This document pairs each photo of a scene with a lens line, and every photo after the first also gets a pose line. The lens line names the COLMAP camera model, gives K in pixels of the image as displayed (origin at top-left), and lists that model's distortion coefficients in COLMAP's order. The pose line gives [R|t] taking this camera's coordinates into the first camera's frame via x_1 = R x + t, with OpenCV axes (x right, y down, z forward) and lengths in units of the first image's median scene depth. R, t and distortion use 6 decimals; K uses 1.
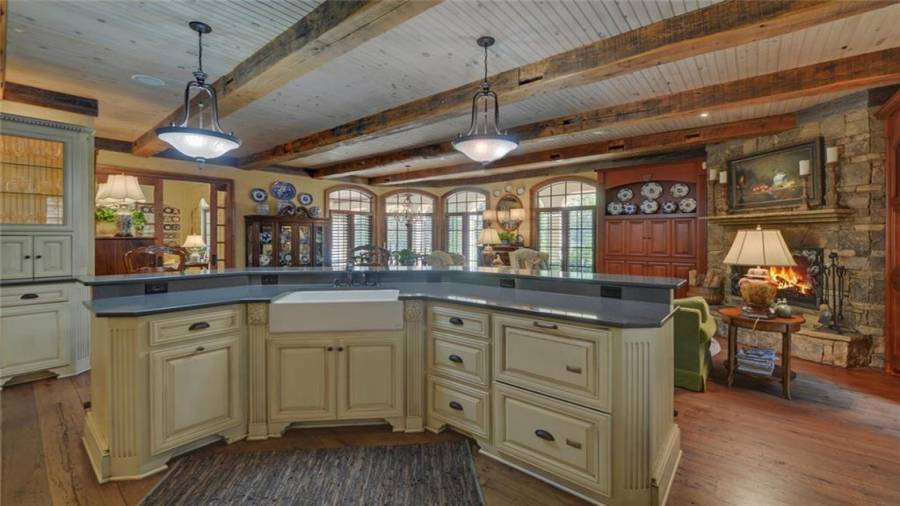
lens RADIAL K [[362.6, 0, 452.1], [0, 362.6, 235.8], [0, 0, 1]] dist [-0.009396, -0.000006]
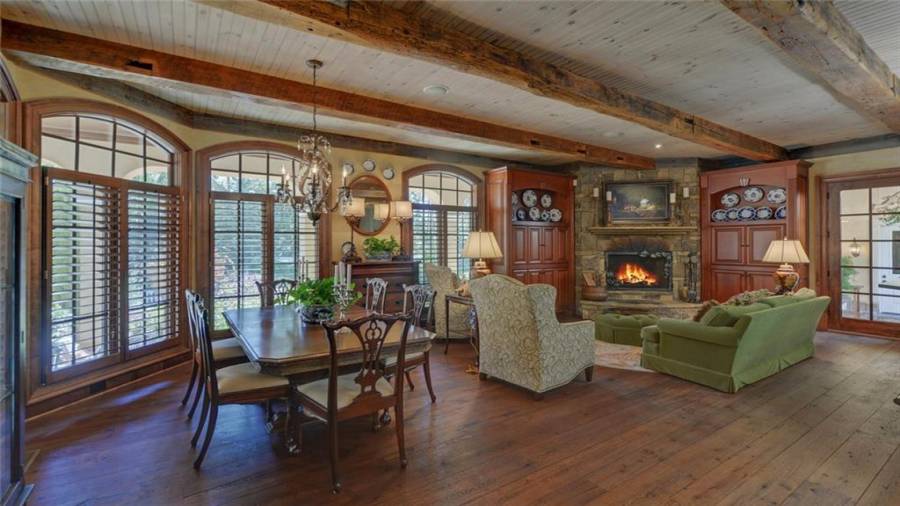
lens RADIAL K [[395.8, 0, 448.4], [0, 395.8, 239.8], [0, 0, 1]] dist [-0.000067, -0.000472]
pose [[0.312159, 0.004753, 0.950018, -0.644843], [-0.000289, 0.999988, -0.004908, -0.003643], [-0.950030, 0.001257, 0.312157, 0.989929]]
